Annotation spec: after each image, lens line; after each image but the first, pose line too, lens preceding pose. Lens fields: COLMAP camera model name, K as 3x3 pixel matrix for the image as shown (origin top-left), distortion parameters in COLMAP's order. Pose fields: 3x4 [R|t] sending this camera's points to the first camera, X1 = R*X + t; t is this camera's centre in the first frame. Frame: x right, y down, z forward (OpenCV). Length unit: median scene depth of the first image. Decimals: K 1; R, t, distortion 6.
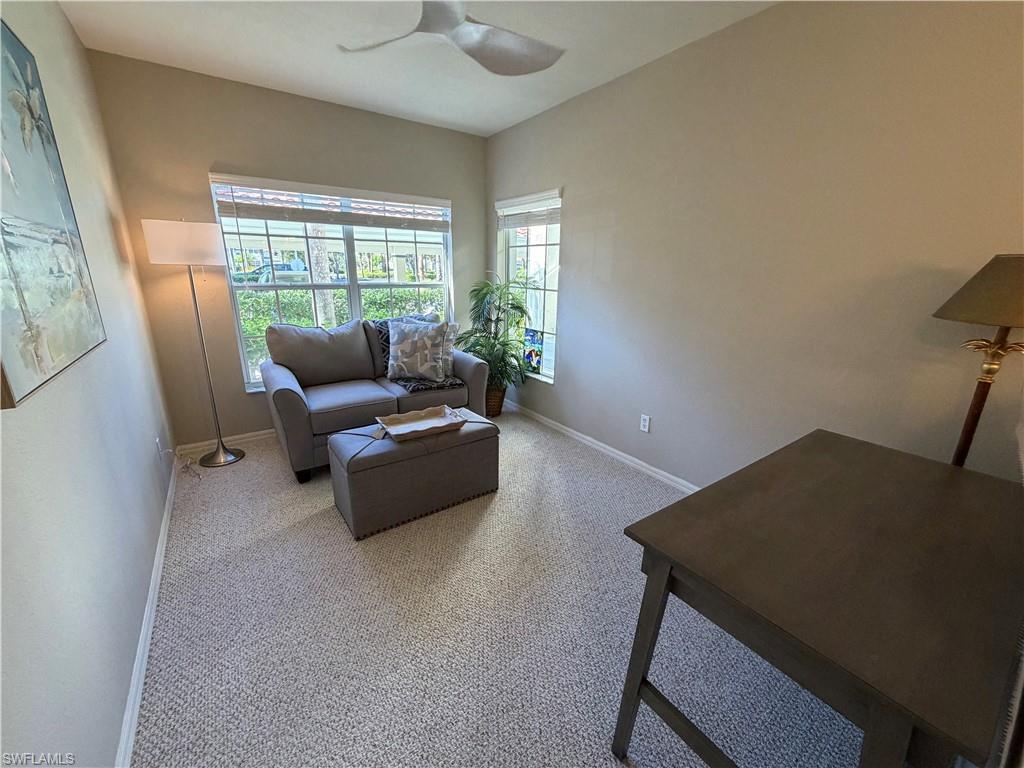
lens RADIAL K [[409.1, 0, 506.6], [0, 409.1, 388.4], [0, 0, 1]] dist [-0.000757, 0.000526]
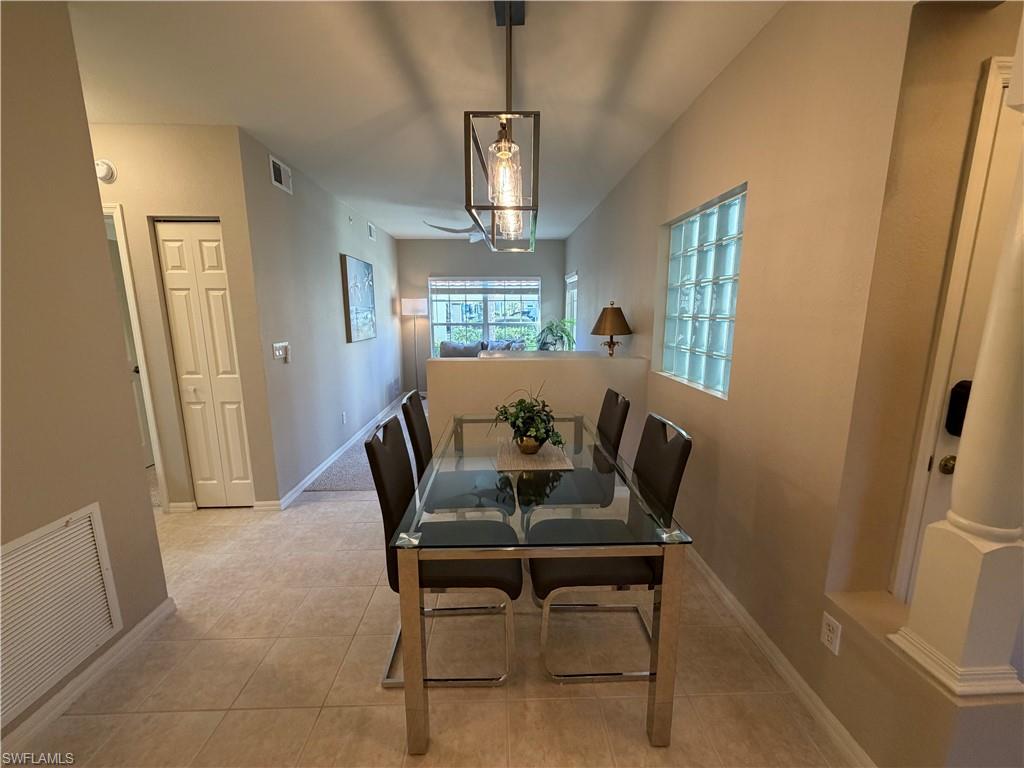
lens RADIAL K [[409.1, 0, 514.2], [0, 409.1, 386.7], [0, 0, 1]] dist [-0.000757, 0.000526]
pose [[0.844660, 0.078124, -0.529571, 0.851907], [-0.135053, 0.988391, -0.069597, 0.171671], [0.517987, 0.130306, 0.845405, -0.570658]]
